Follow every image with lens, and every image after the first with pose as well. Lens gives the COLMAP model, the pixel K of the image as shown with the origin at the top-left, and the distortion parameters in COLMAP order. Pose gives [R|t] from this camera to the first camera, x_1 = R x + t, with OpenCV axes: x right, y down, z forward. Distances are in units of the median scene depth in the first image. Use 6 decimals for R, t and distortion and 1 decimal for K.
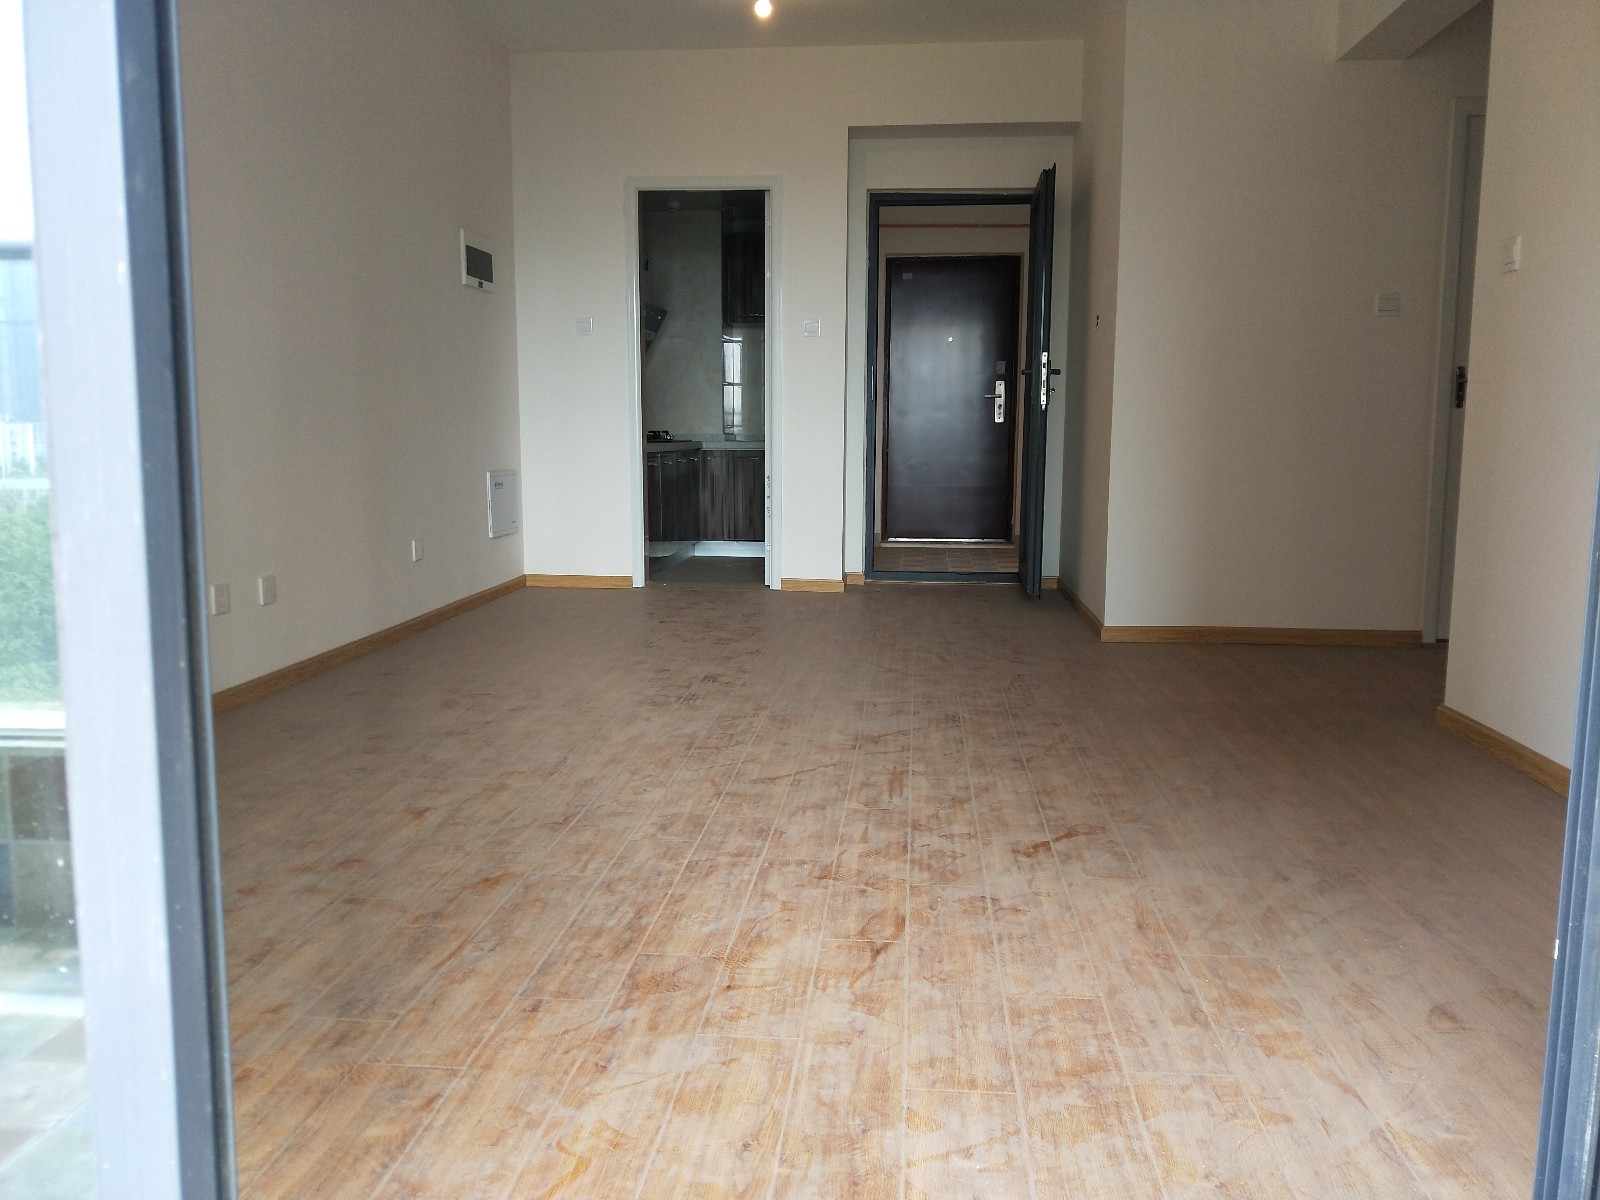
lens RADIAL K [[1351.6, 0, 800.0], [0, 1351.6, 600.0], [0, 0, 1]] dist [0.121287, -0.276494]
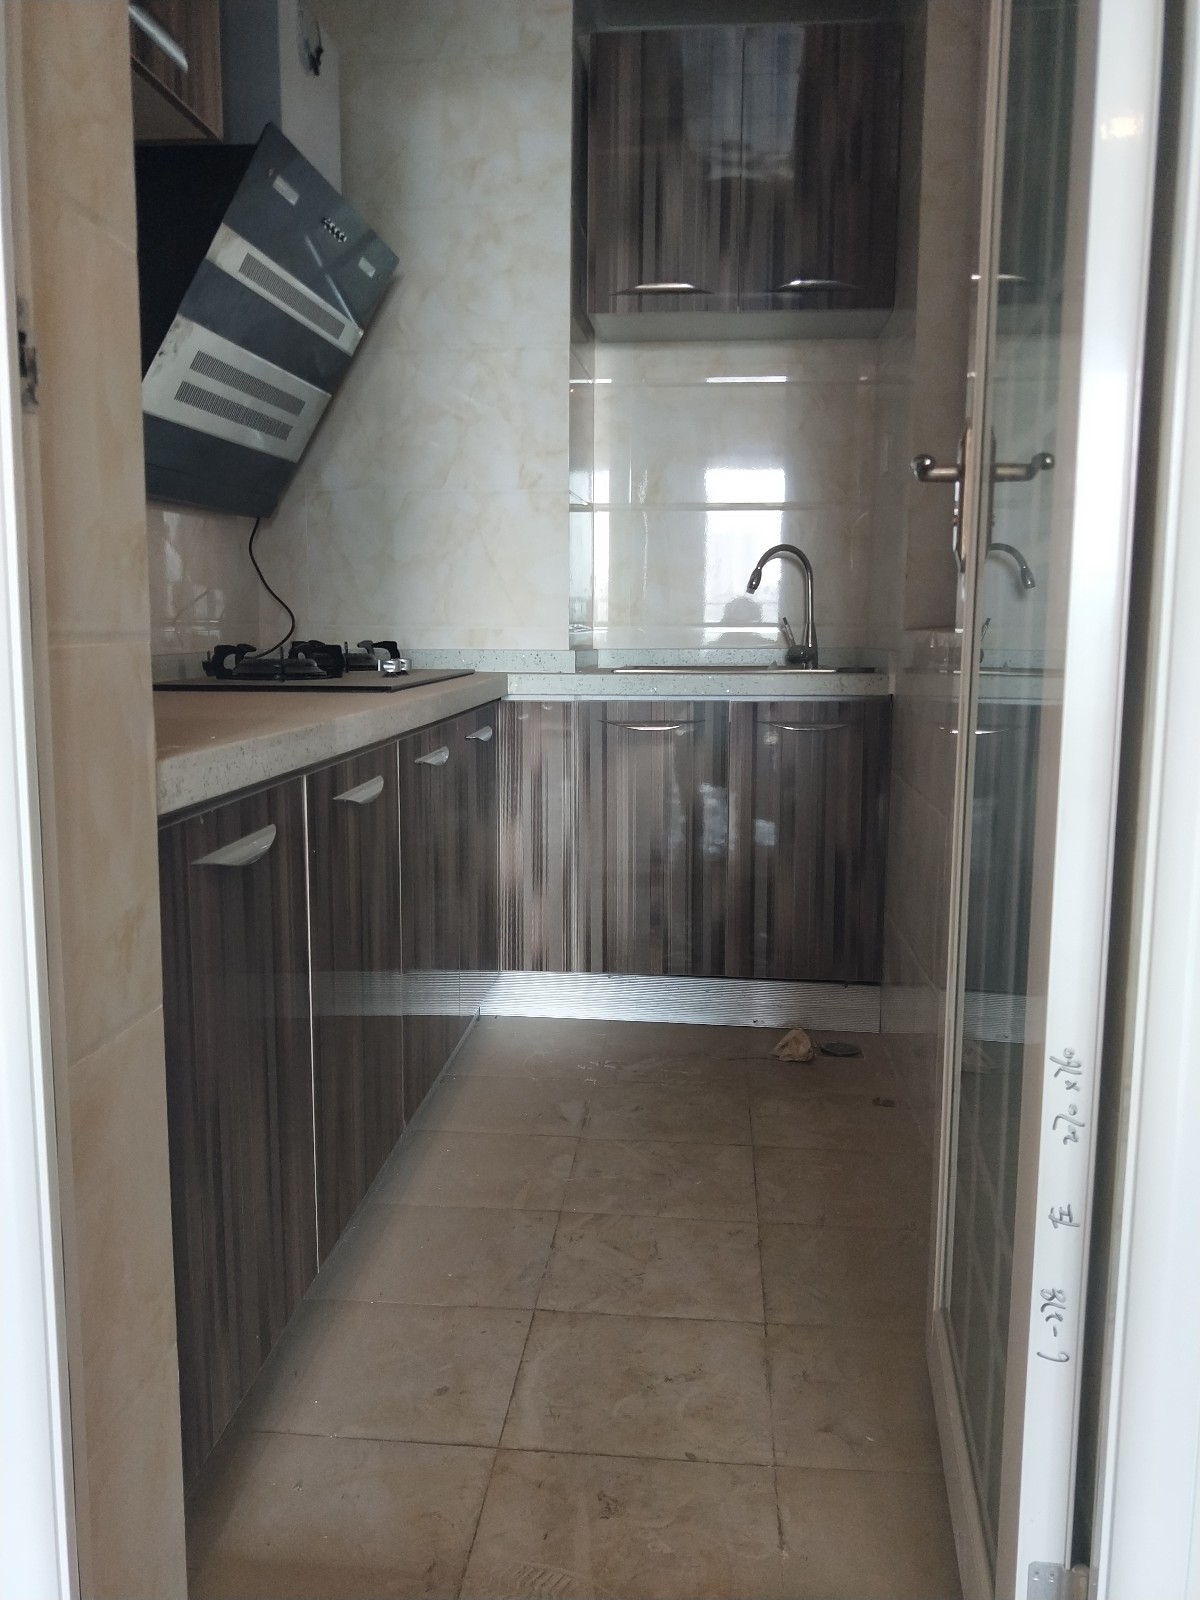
lens RADIAL K [[1351.6, 0, 600.0], [0, 1351.6, 800.0], [0, 0, 1]] dist [0.121287, -0.276494]
pose [[0.999981, 0.005765, 0.002138, -0.050043], [-0.005771, 0.999980, 0.002761, -0.087372], [-0.002122, -0.002774, 0.999994, 0.670283]]
